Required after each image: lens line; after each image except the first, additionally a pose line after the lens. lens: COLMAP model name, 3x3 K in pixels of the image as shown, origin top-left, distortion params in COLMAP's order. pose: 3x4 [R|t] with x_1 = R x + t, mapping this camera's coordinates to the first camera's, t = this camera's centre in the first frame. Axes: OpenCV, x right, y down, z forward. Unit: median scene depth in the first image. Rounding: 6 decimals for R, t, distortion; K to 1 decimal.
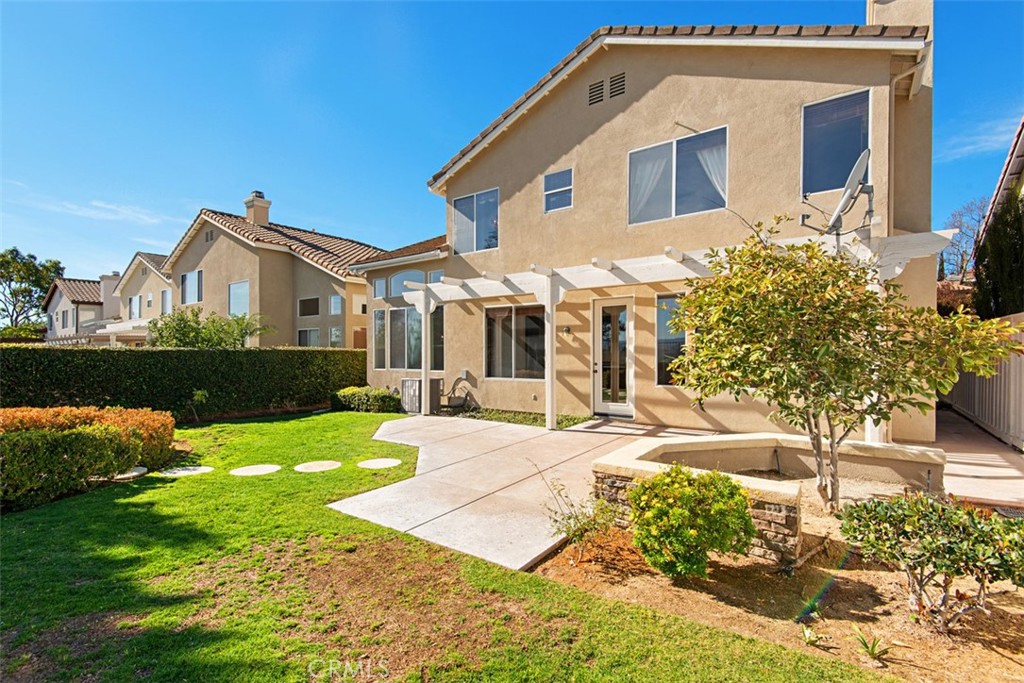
lens RADIAL K [[462.9, 0, 514.0], [0, 462.9, 345.4], [0, 0, 1]] dist [0.014501, -0.010466]
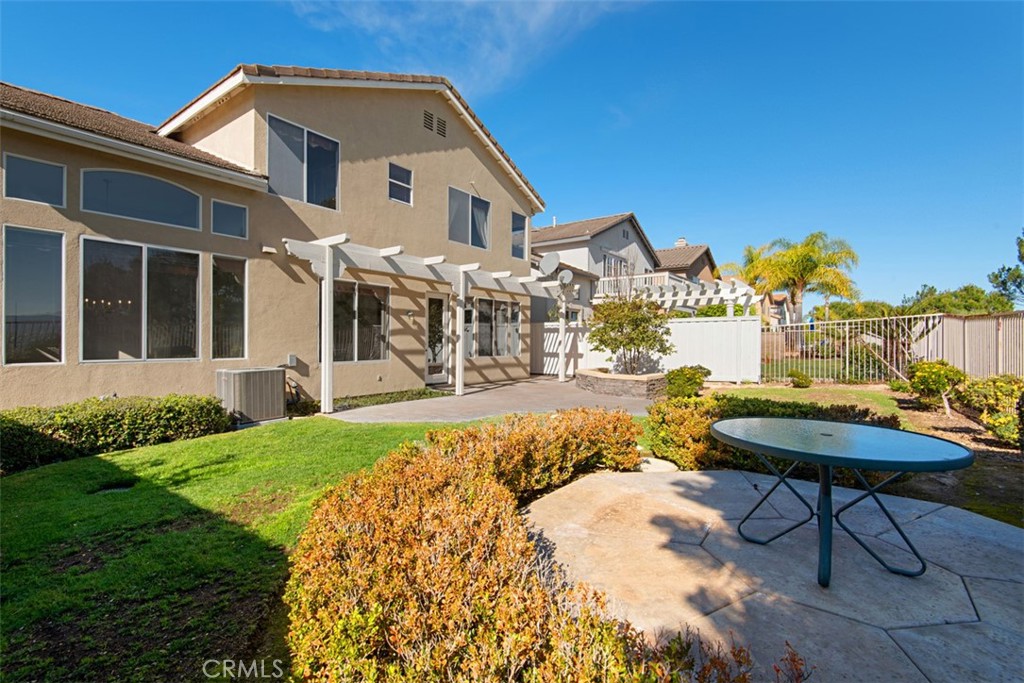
lens RADIAL K [[462.9, 0, 514.6], [0, 462.9, 343.3], [0, 0, 1]] dist [0.014501, -0.010466]
pose [[-0.012639, -0.003123, 0.999915, -1.022912], [-0.021380, 0.999767, 0.002853, 0.029722], [-0.999692, -0.021343, -0.012703, 0.764600]]
